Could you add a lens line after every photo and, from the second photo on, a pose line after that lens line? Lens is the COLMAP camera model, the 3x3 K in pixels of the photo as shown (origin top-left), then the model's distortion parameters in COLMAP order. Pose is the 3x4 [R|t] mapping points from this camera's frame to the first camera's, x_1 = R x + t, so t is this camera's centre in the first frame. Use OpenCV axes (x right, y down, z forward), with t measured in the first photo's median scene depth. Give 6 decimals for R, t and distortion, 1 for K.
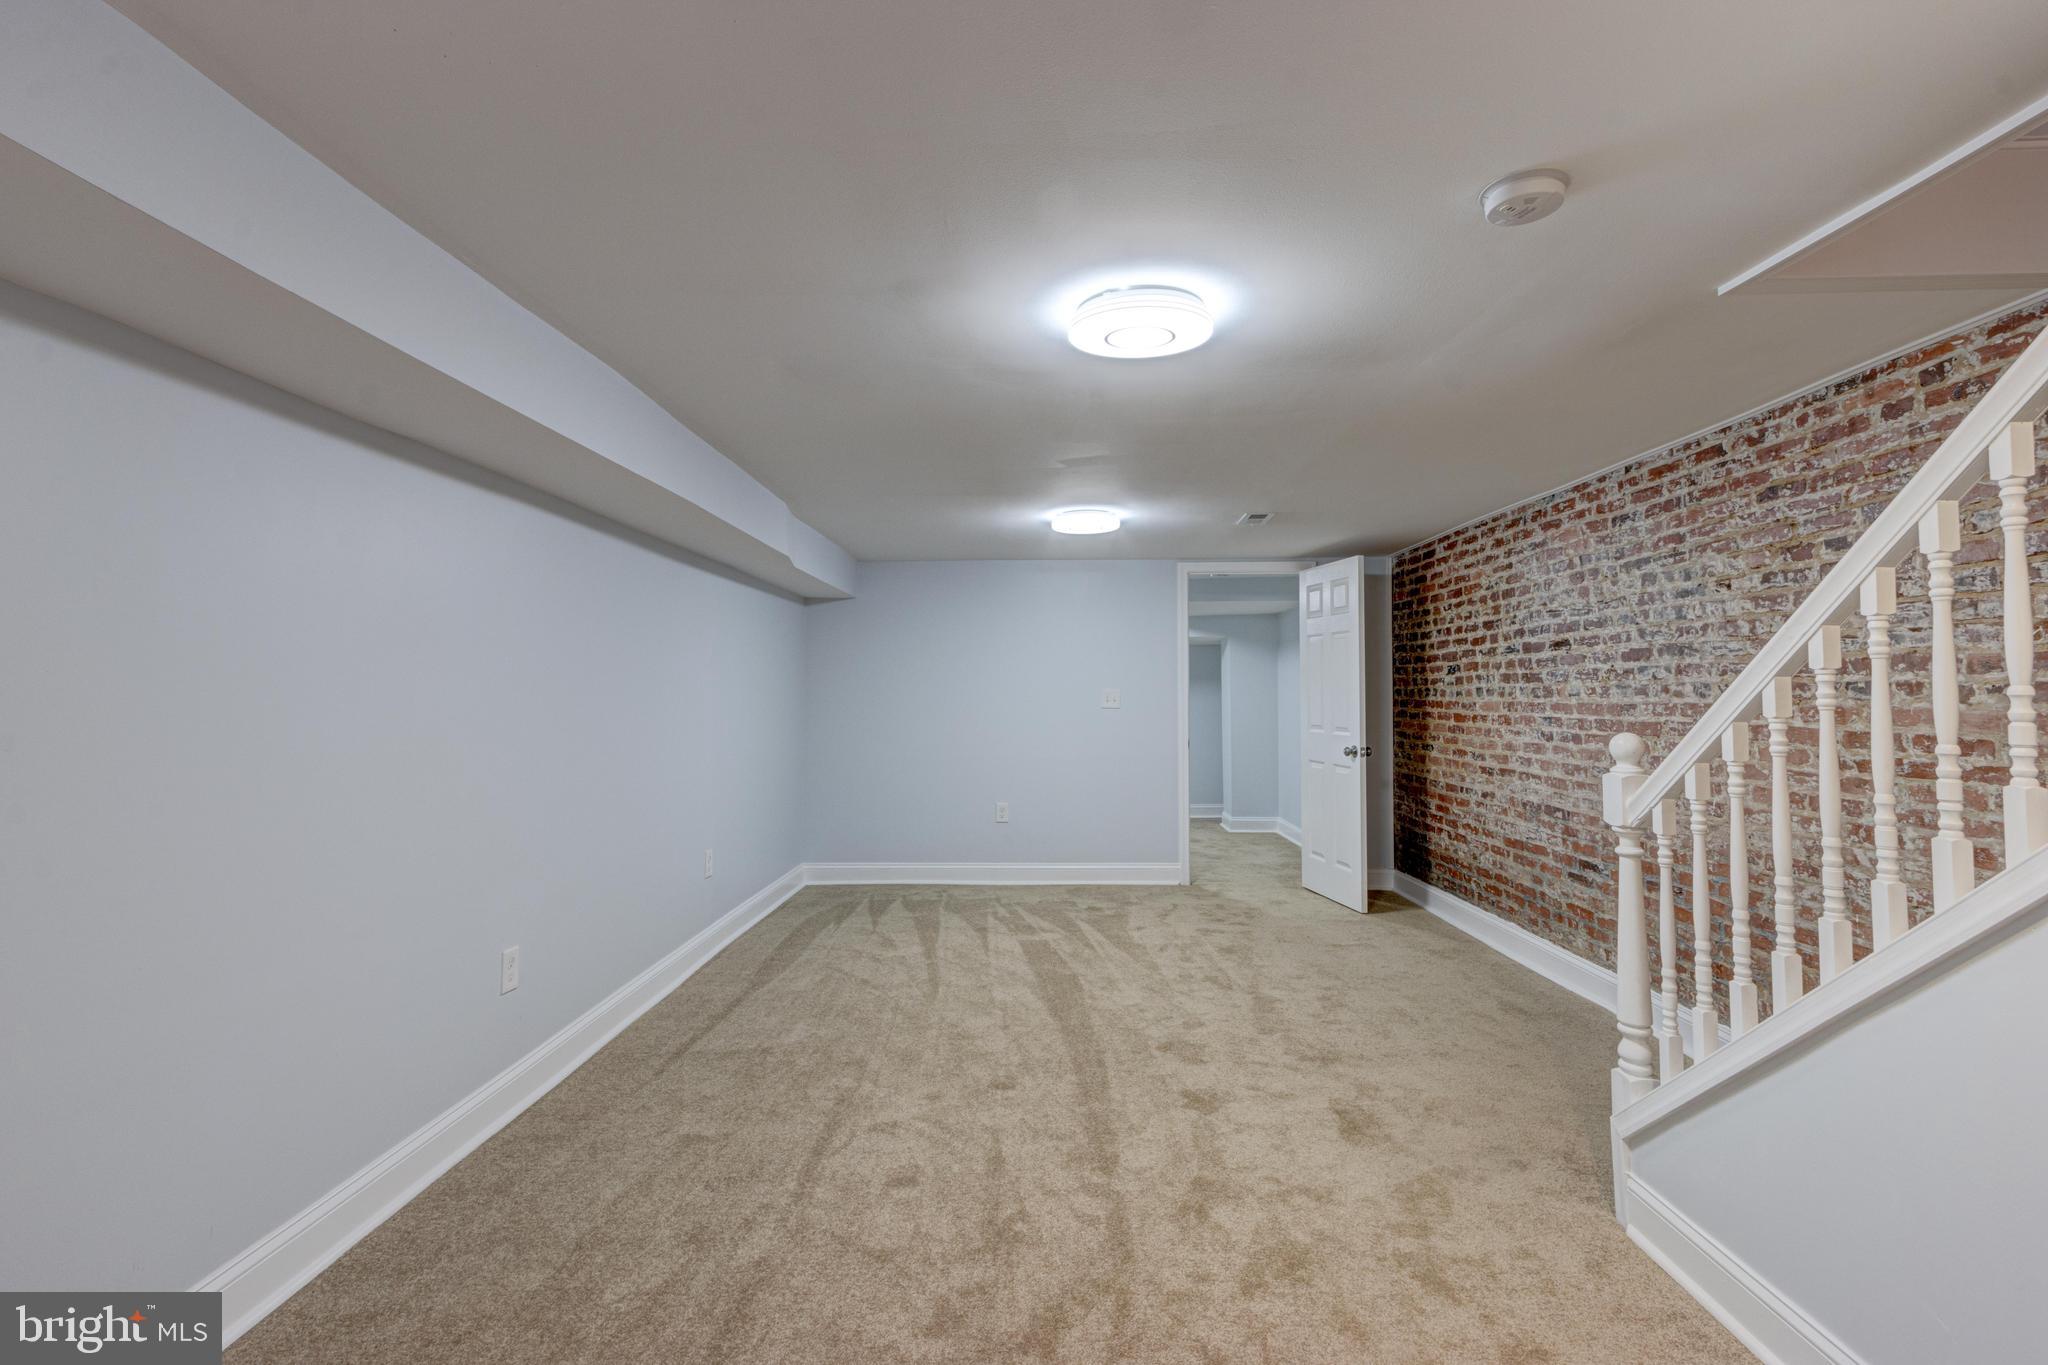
lens RADIAL K [[958.6, 0, 1019.0], [0, 958.6, 665.4], [0, 0, 1]] dist [0.003625, 0.000134]
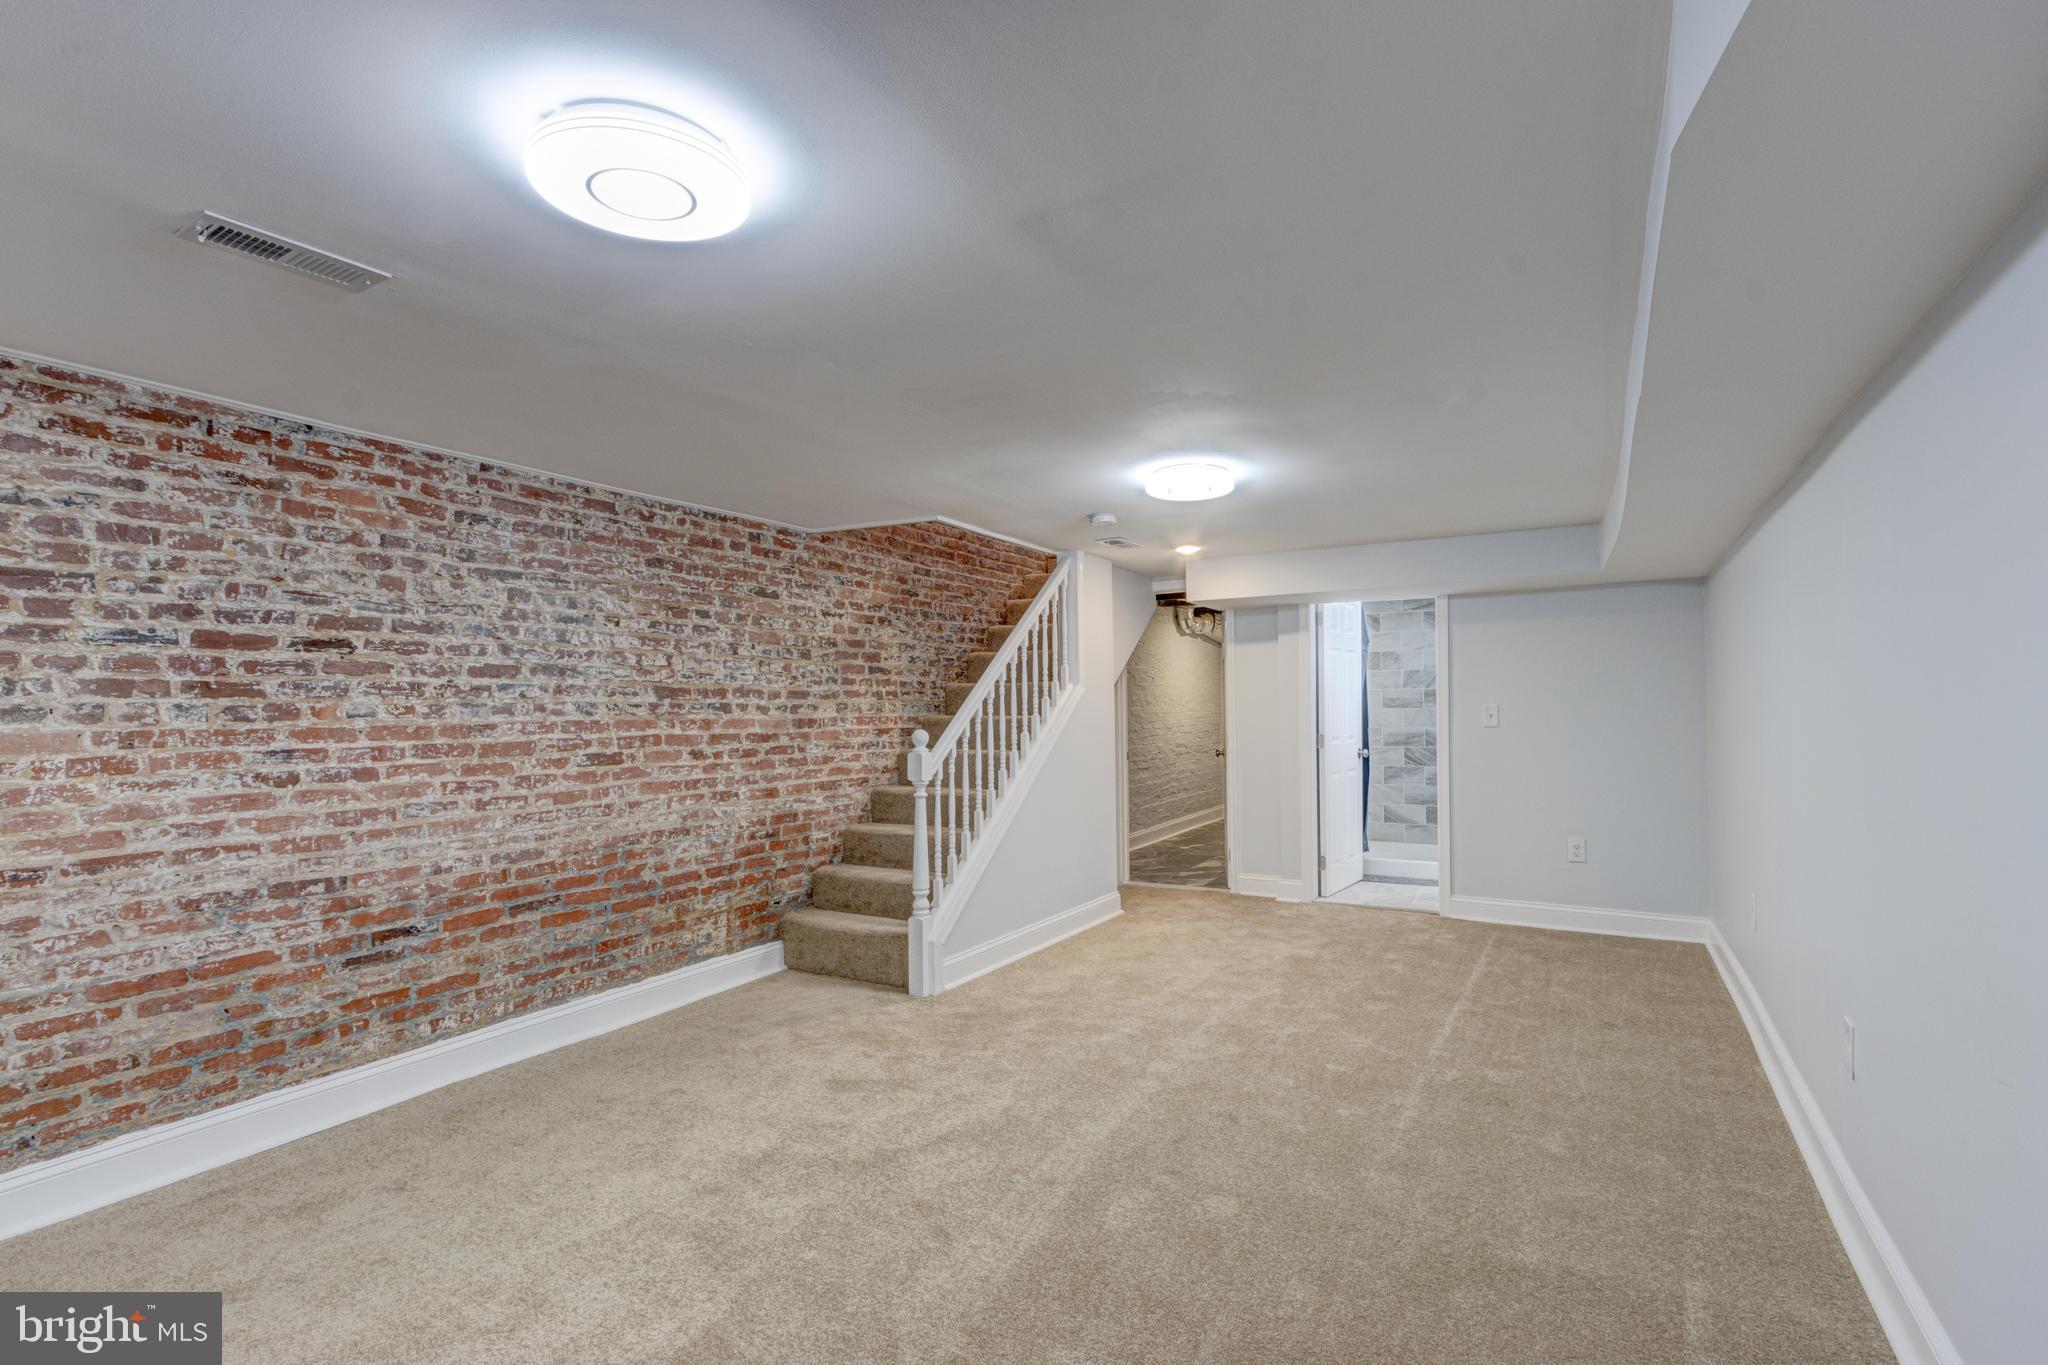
lens RADIAL K [[957.2, 0, 1015.5], [0, 957.2, 708.9], [0, 0, 1]] dist [0.004873, 0.000590]
pose [[-0.872224, 0.012912, 0.488936, -0.260501], [-0.000490, 0.999628, -0.027273, 0.052265], [-0.489106, -0.024028, -0.871893, 1.607503]]
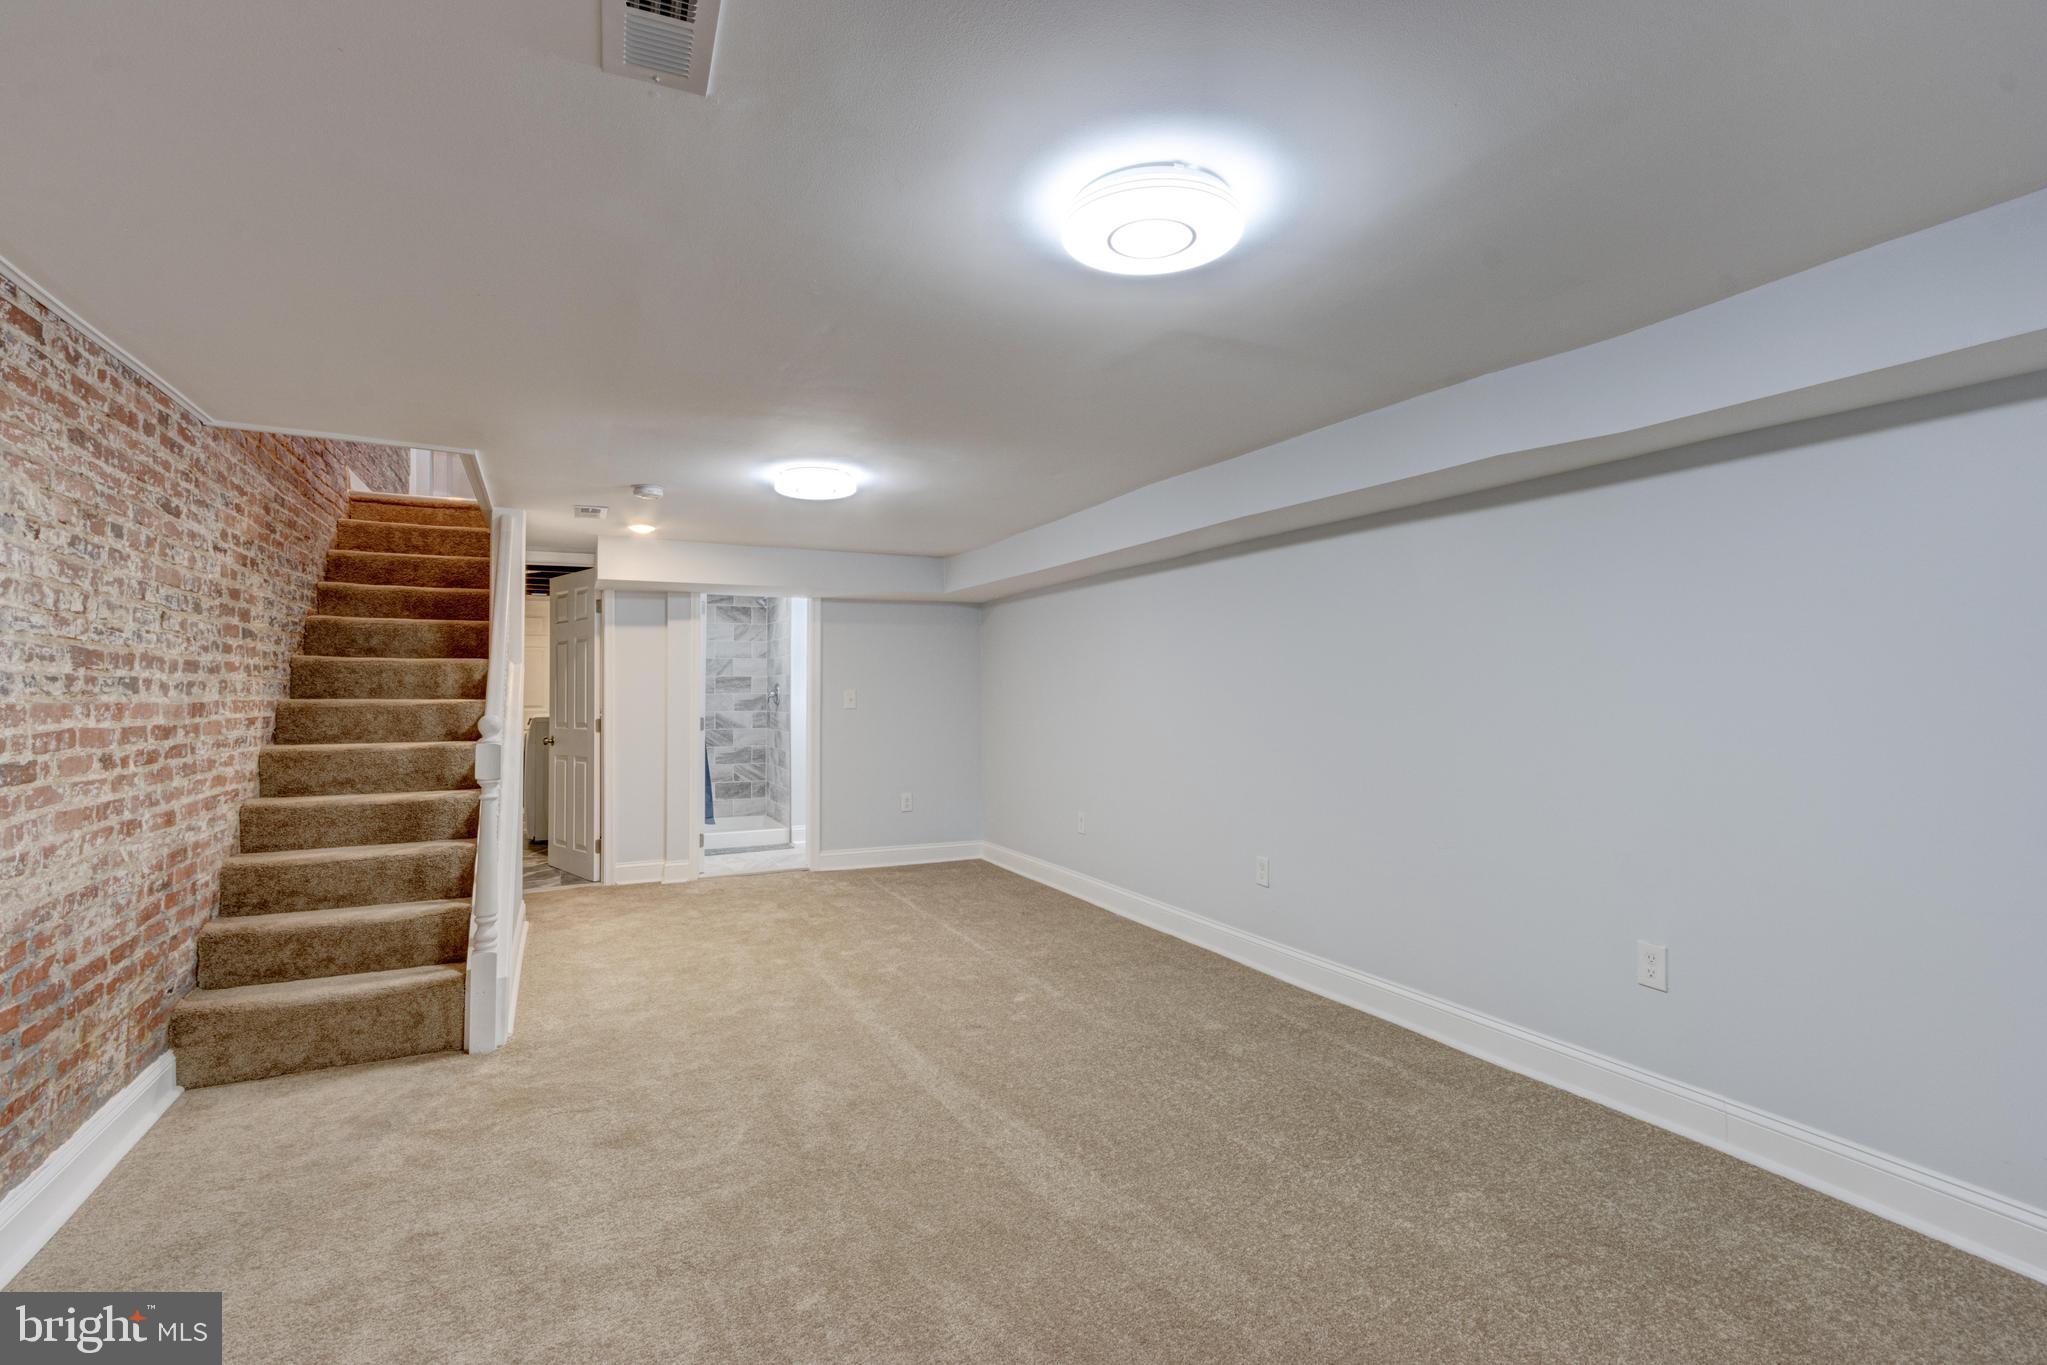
lens RADIAL K [[958.1, 0, 1018.5], [0, 958.1, 665.4], [0, 0, 1]] dist [0.003625, 0.000134]
pose [[-0.889658, -0.004832, -0.456603, 0.378637], [0.020190, 0.998550, -0.049906, 0.054528], [0.456182, -0.053618, -0.888270, 1.717406]]
